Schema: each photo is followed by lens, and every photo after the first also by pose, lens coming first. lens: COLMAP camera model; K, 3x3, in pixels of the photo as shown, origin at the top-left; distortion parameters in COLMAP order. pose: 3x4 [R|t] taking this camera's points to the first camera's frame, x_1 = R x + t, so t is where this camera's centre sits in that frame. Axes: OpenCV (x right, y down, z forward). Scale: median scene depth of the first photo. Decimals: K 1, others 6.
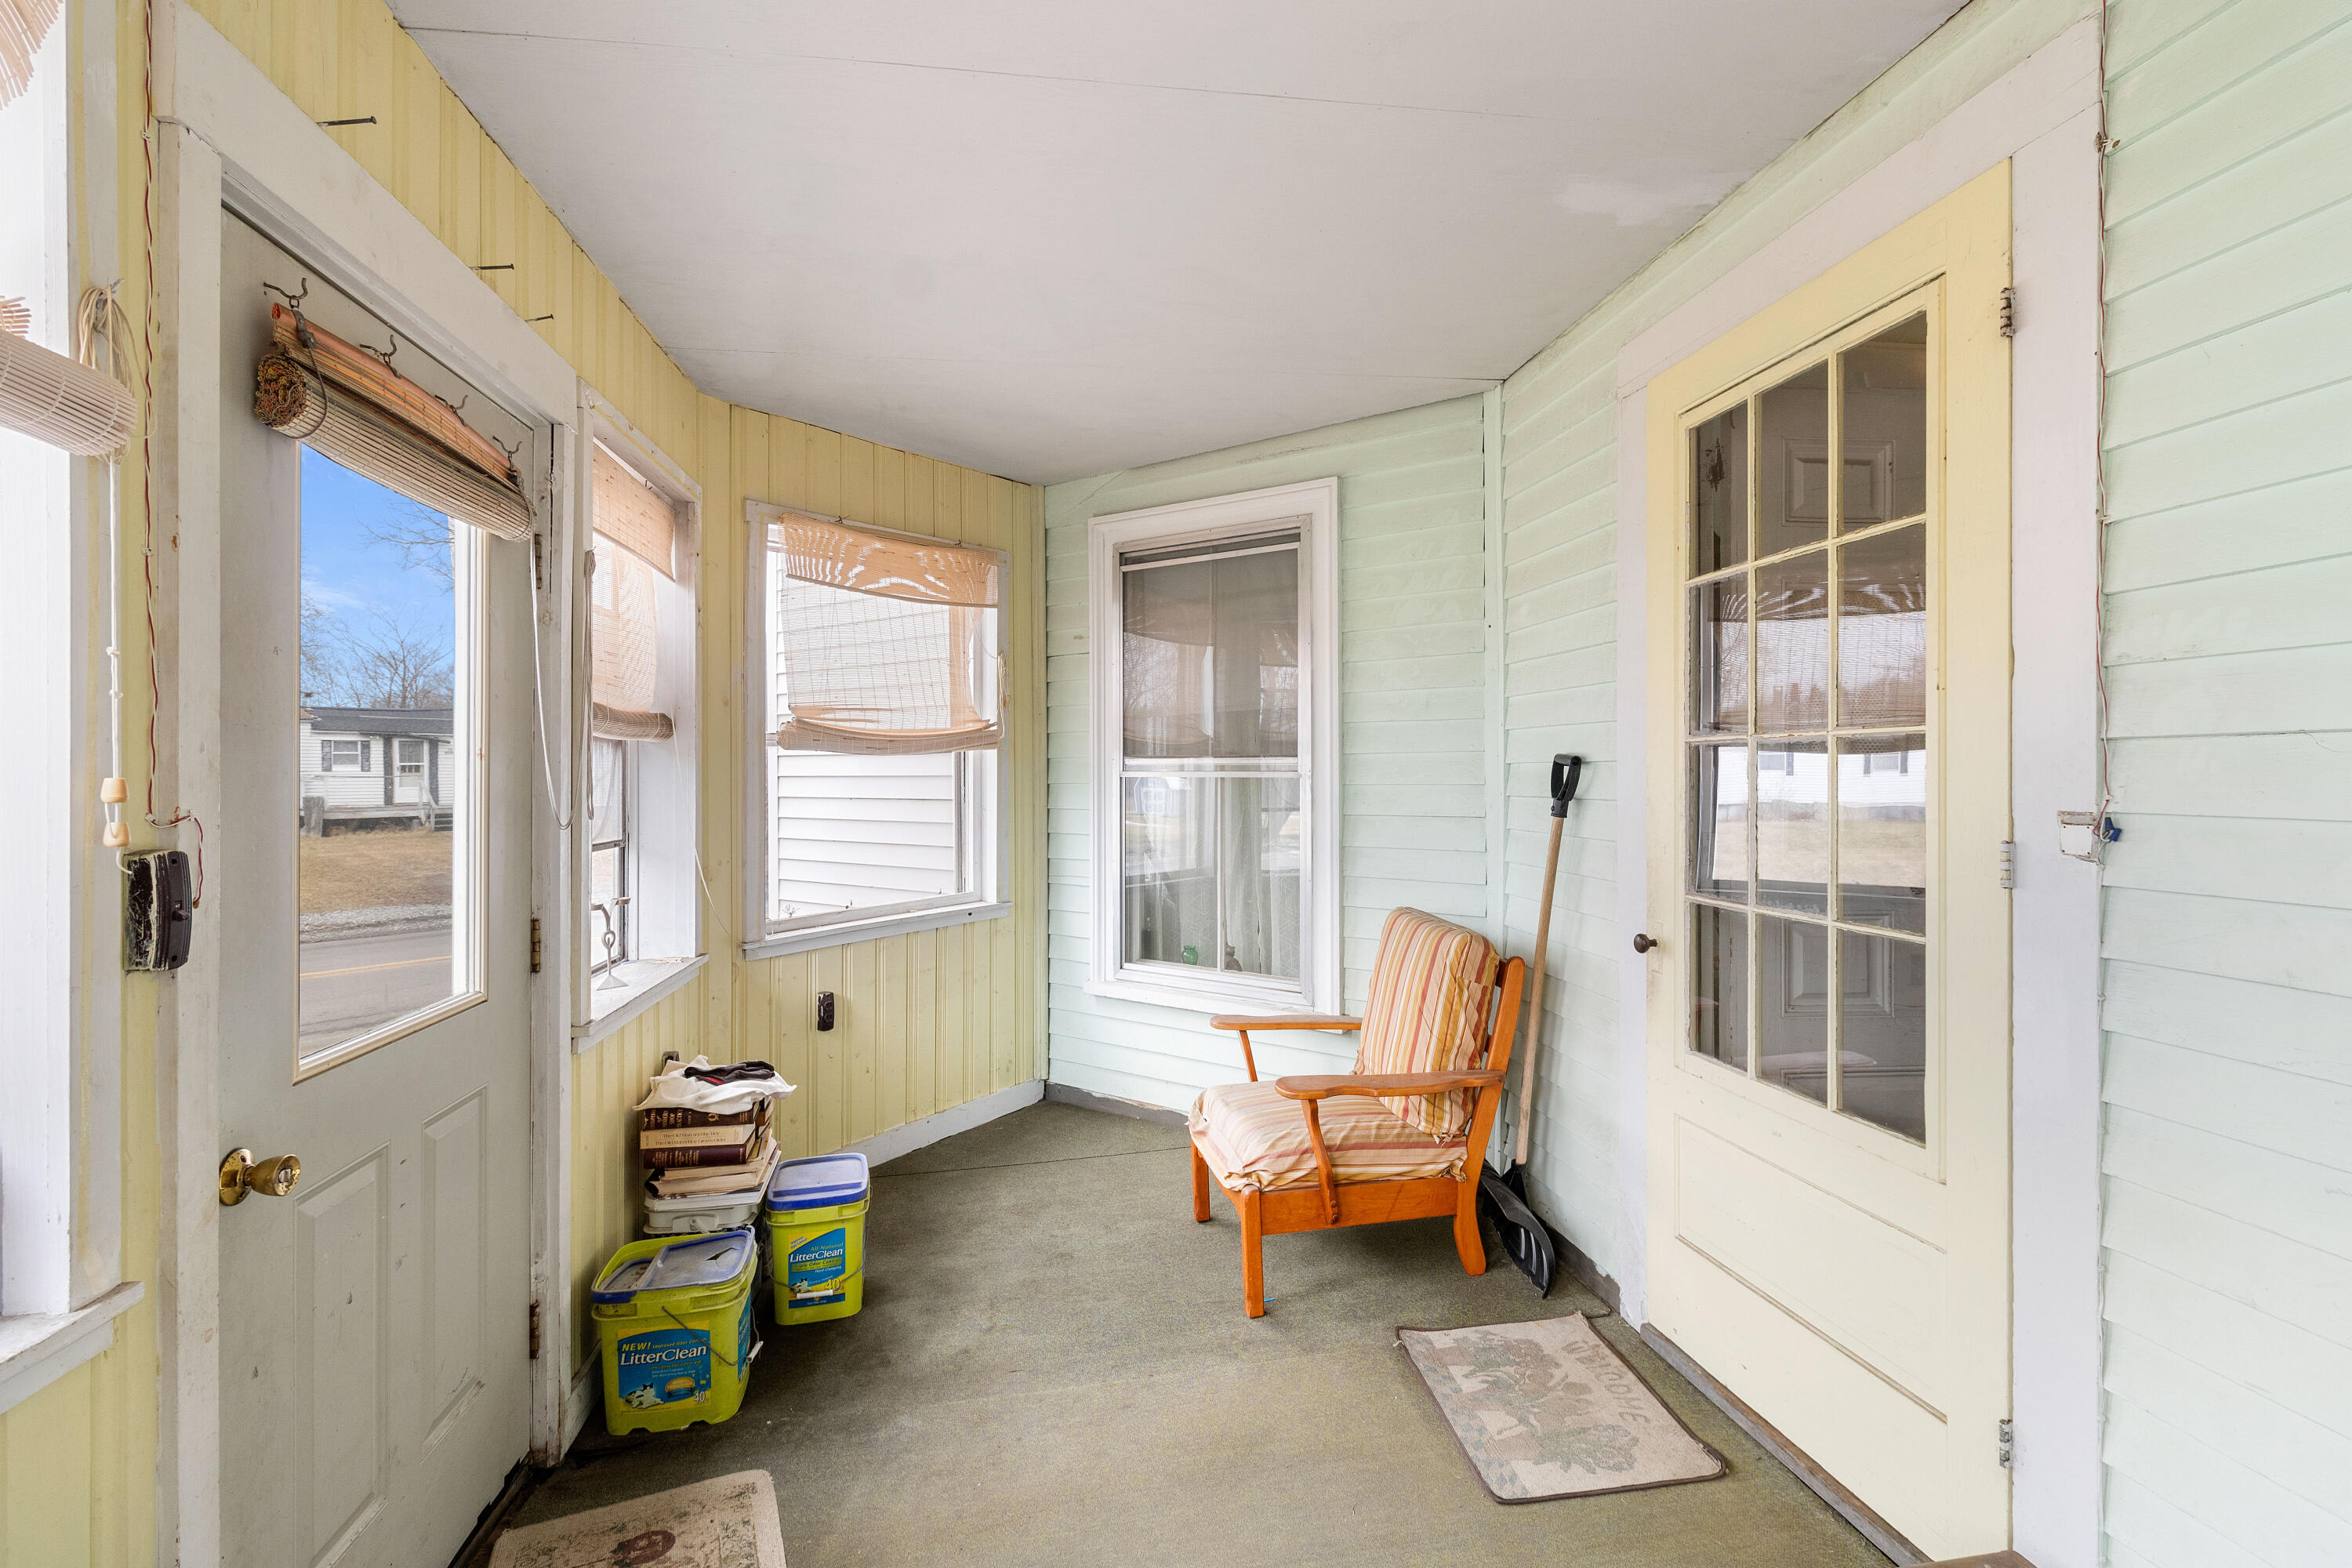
lens RADIAL K [[1106.6, 0, 1196.6], [0, 1106.6, 756.3], [0, 0, 1]] dist [0.000491, -0.000110]
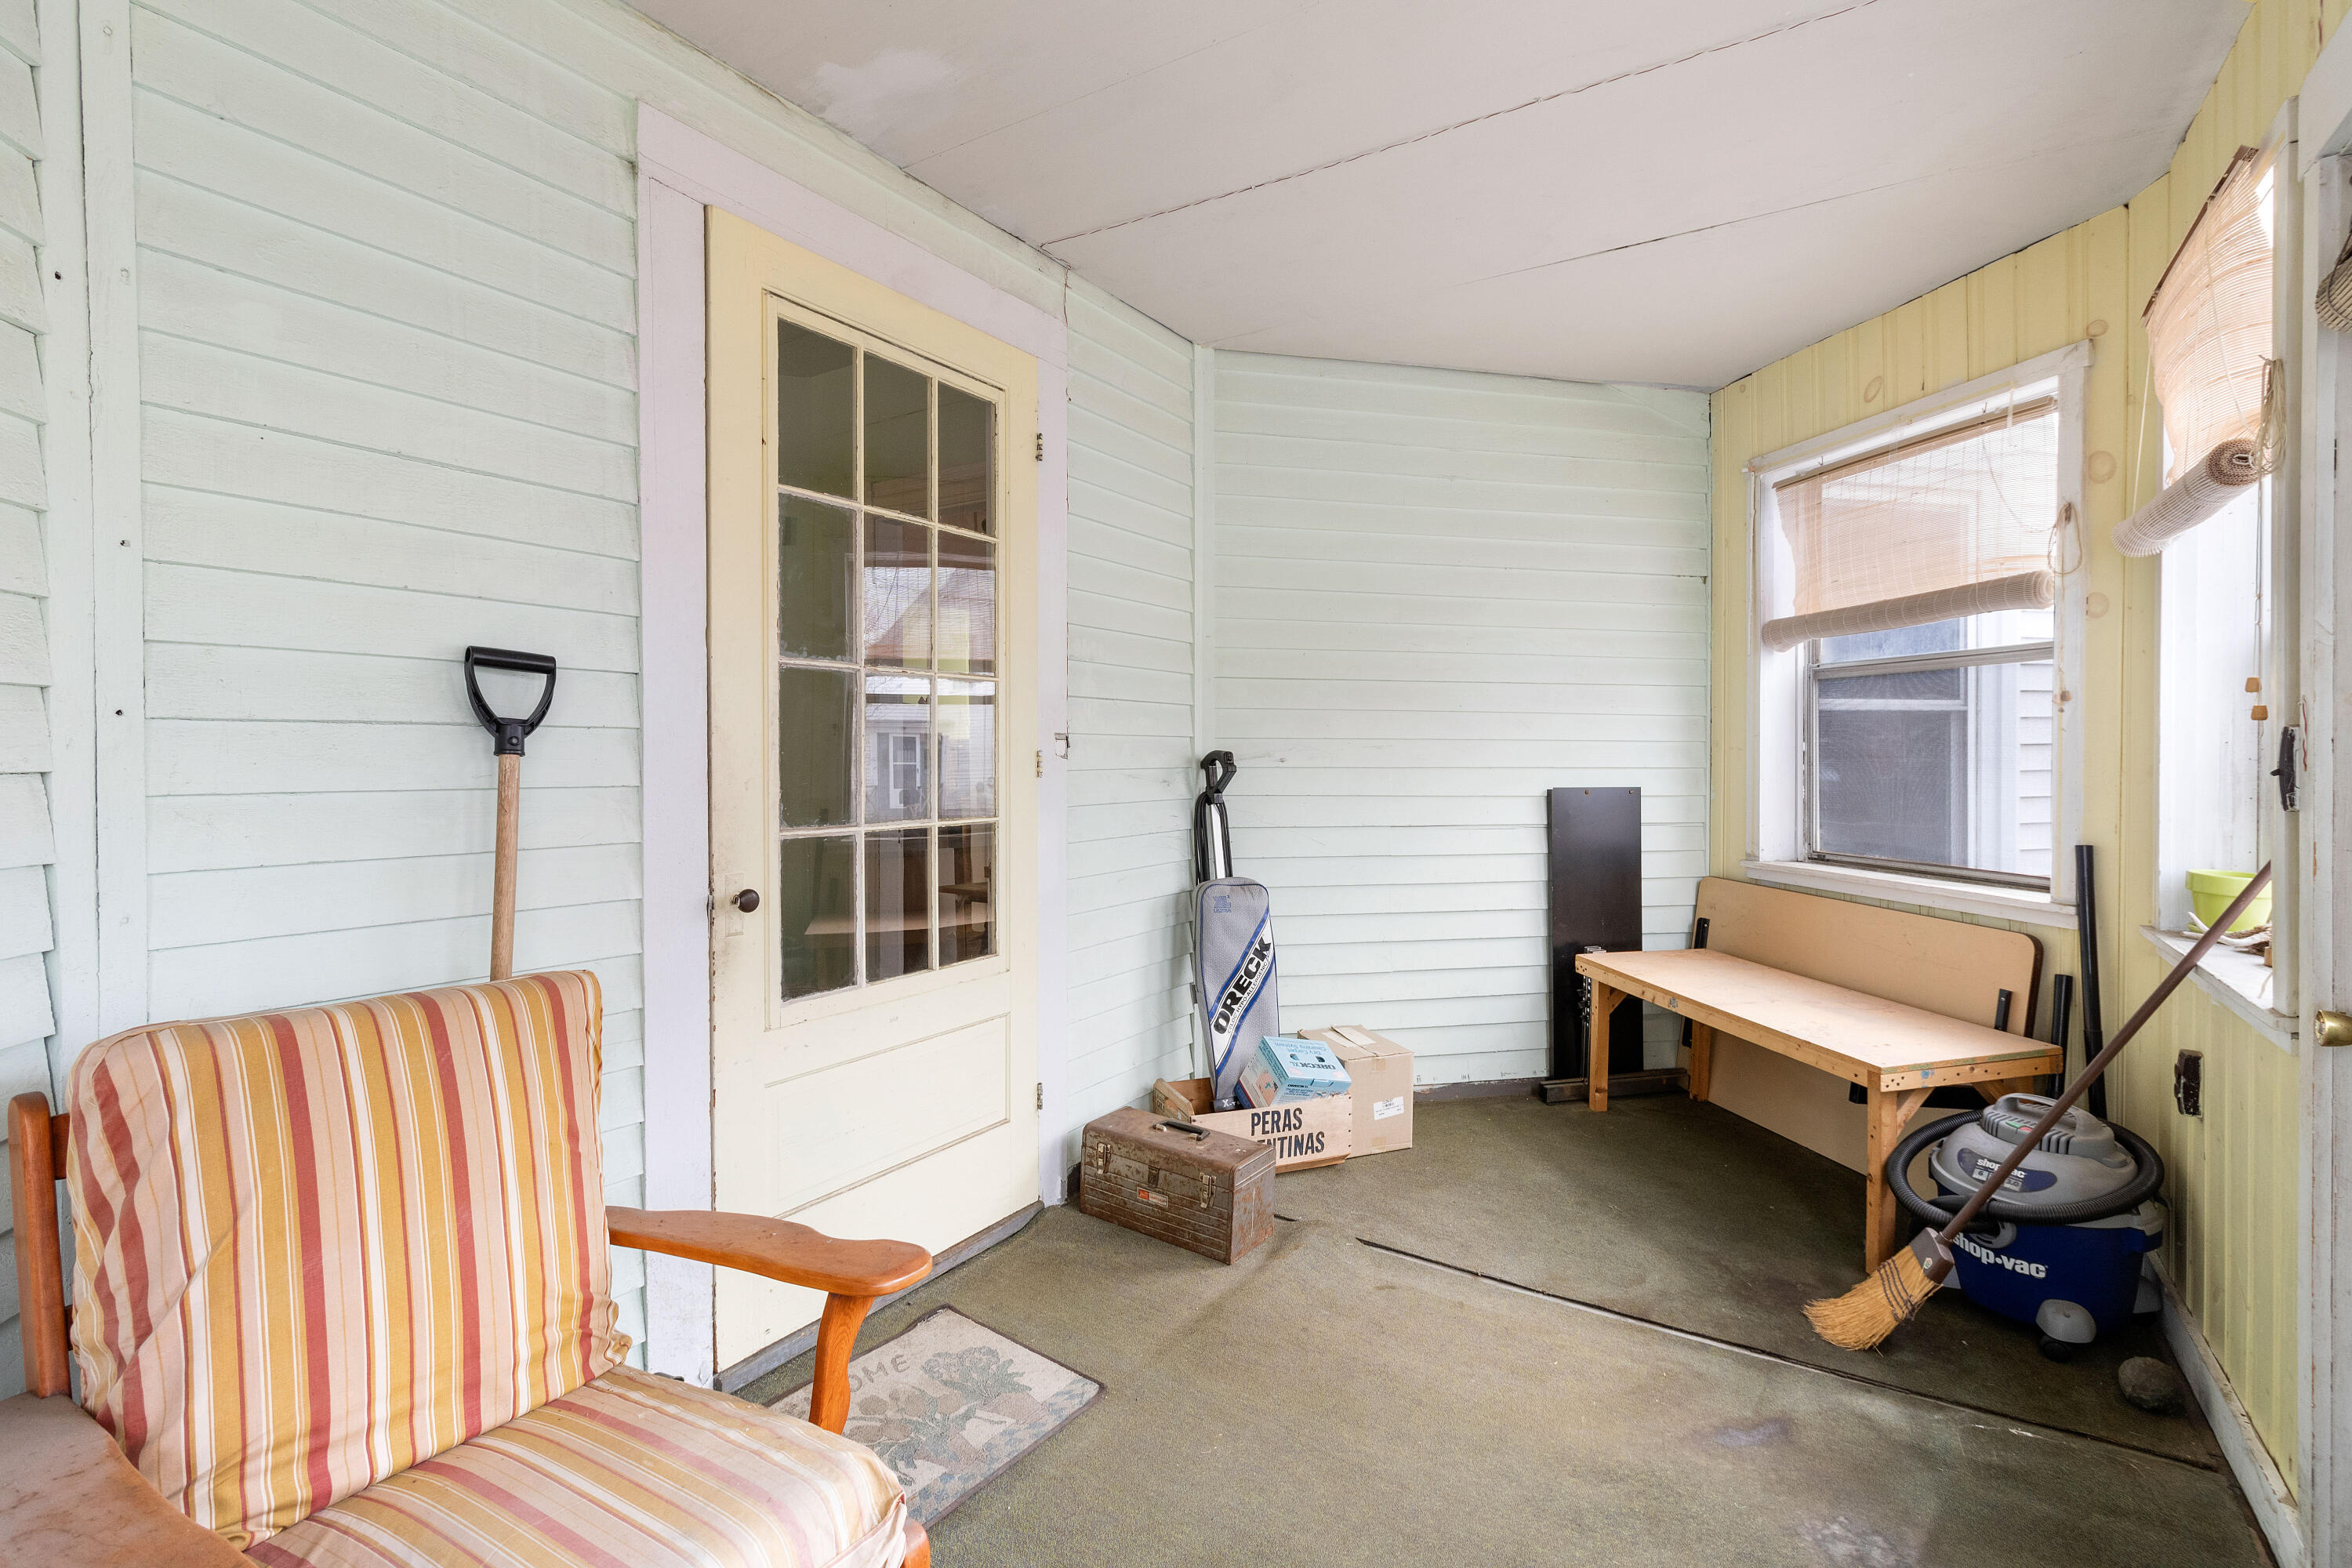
lens RADIAL K [[1106.6, 0, 1196.6], [0, 1106.6, 756.3], [0, 0, 1]] dist [0.000491, -0.000110]
pose [[-0.755543, 0.004019, 0.655086, -0.456162], [-0.005858, 0.999900, -0.012891, 0.081685], [-0.655073, -0.013577, -0.755444, 1.642454]]
